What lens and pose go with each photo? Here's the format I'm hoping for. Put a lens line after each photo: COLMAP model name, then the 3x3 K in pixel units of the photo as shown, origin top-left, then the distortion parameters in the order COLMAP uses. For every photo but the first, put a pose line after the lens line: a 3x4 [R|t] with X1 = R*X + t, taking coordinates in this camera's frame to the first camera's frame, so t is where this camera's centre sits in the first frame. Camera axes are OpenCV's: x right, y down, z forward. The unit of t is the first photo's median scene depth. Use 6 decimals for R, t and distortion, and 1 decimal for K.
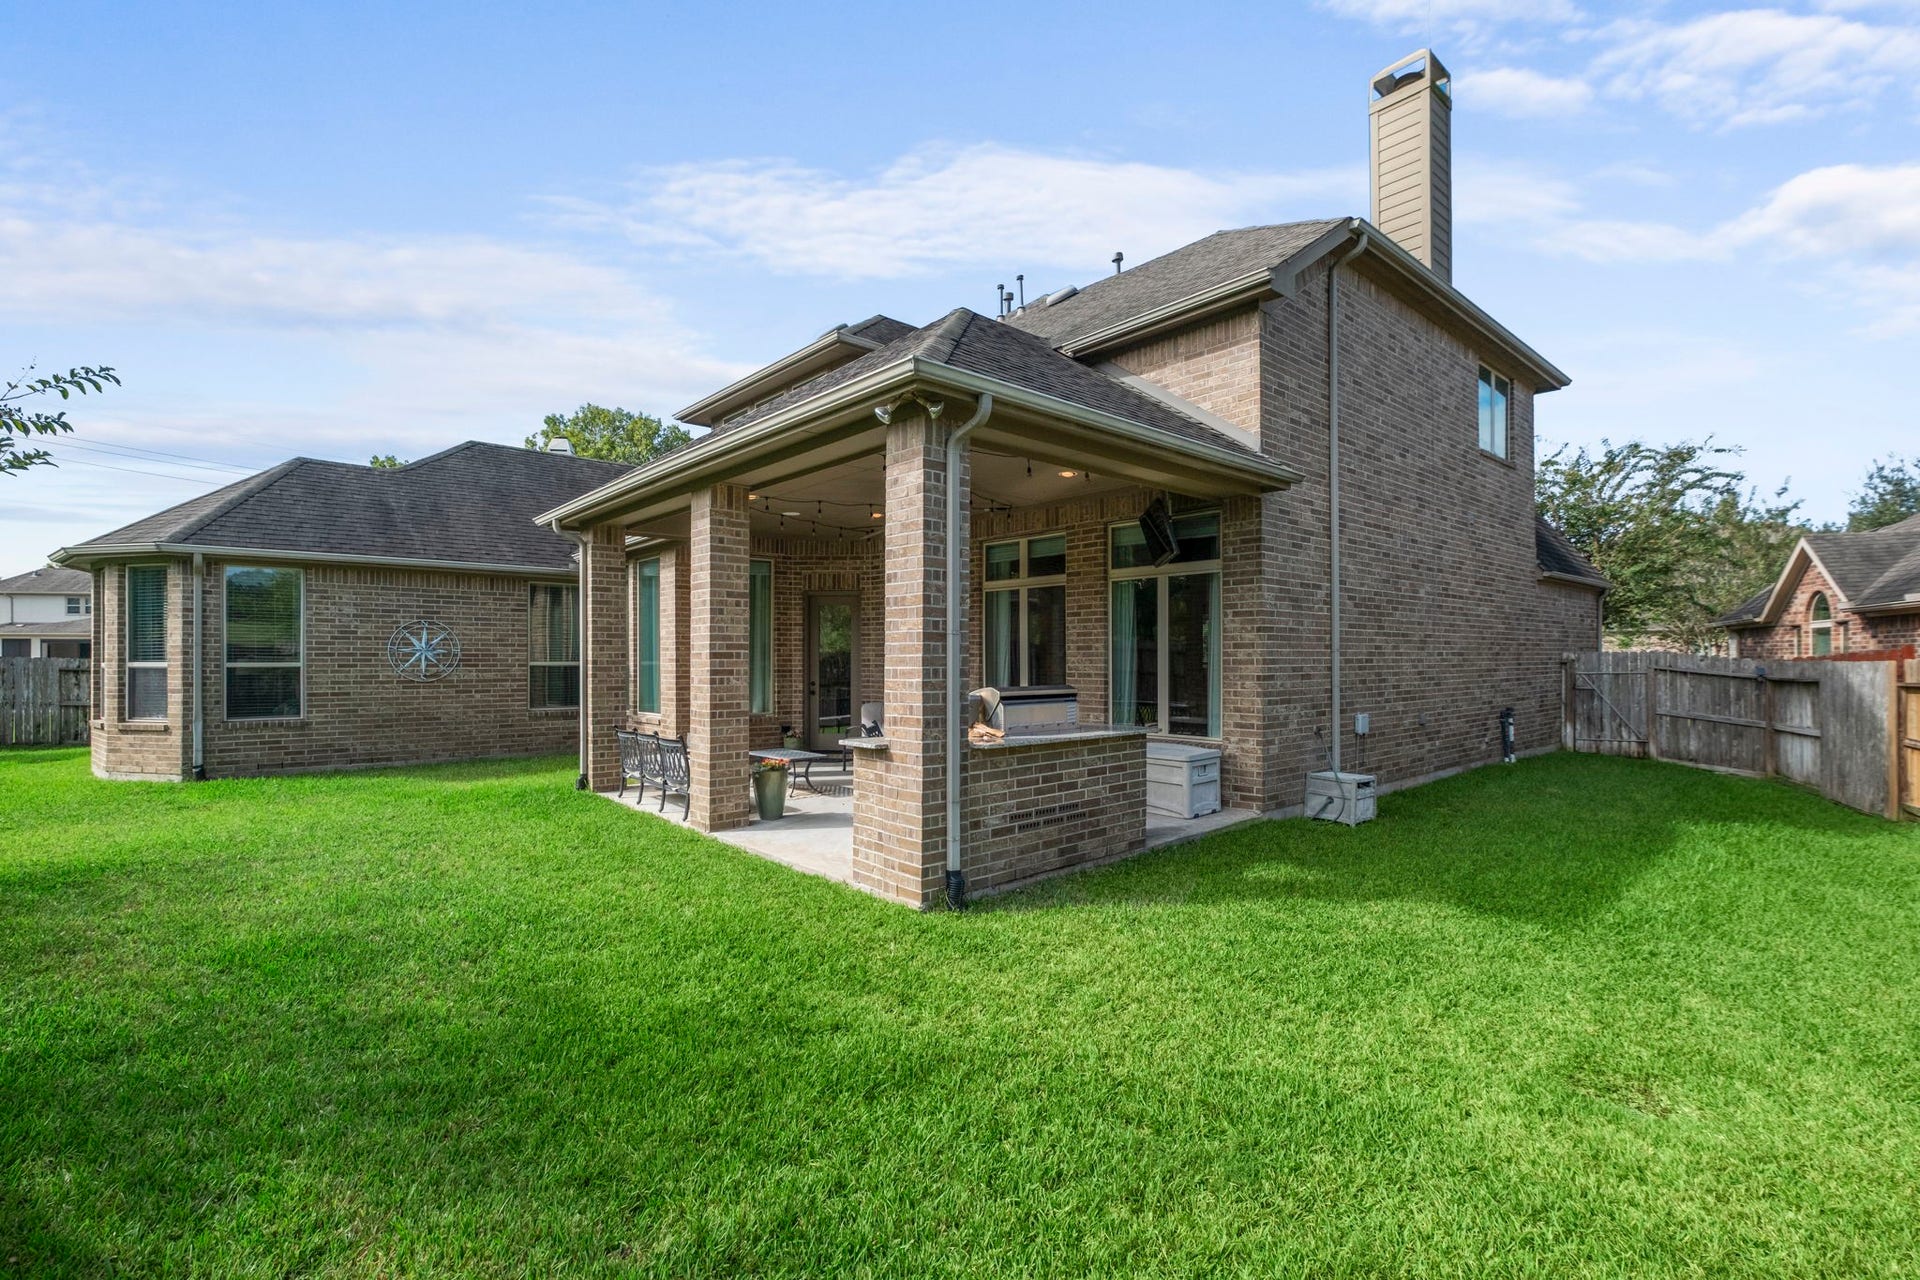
lens RADIAL K [[847.1, 0, 973.2], [0, 847.1, 654.8], [0, 0, 1]] dist [-0.001349, 0.000516]
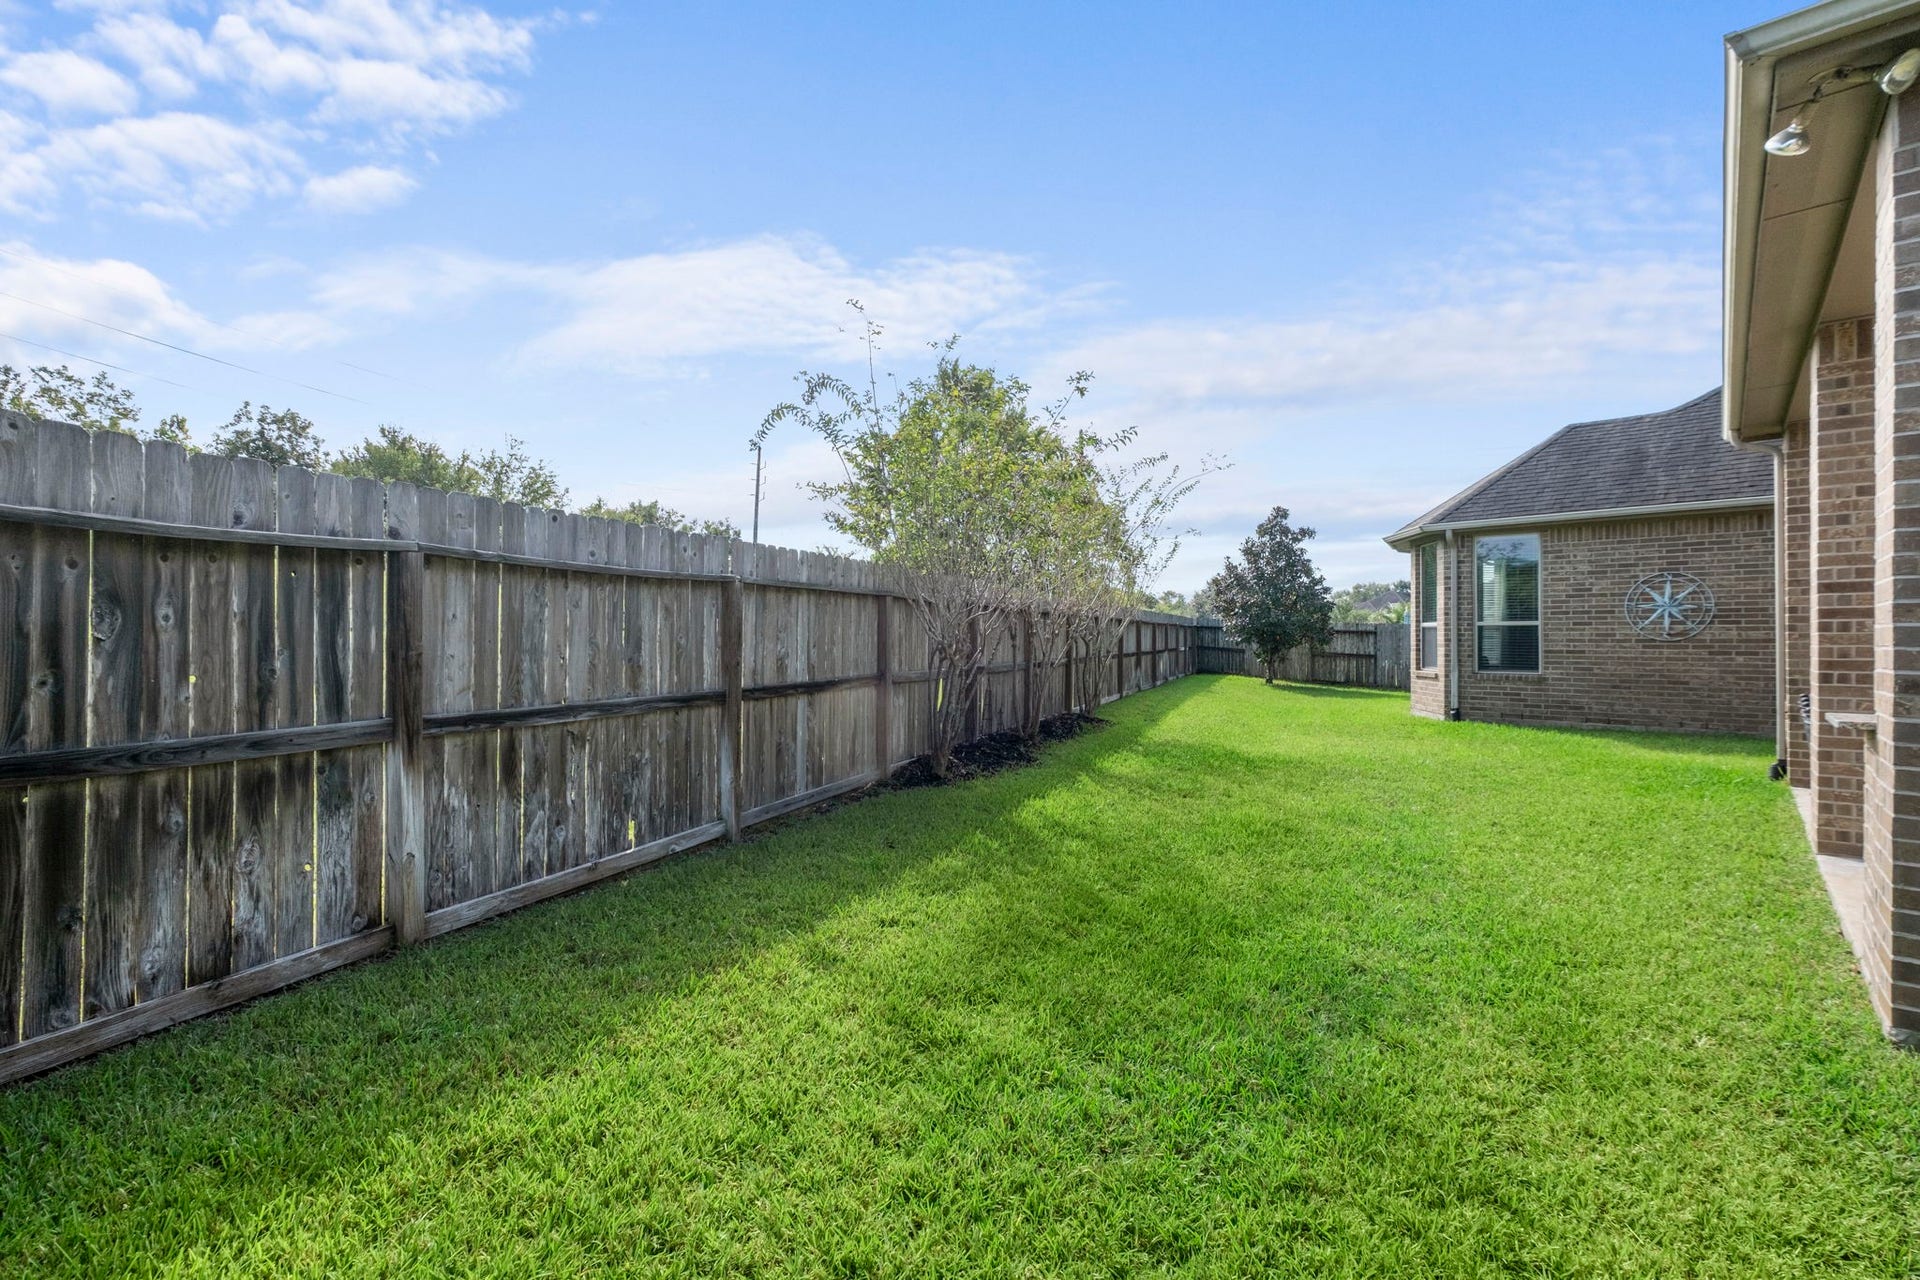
lens RADIAL K [[847.1, 0, 952.7], [0, 847.1, 637.3], [0, 0, 1]] dist [-0.001349, 0.000516]
pose [[0.106612, 0.001432, -0.994300, 0.180175], [0.010122, 0.999946, 0.002525, 0.019963], [0.994249, -0.010333, 0.106591, 0.166281]]
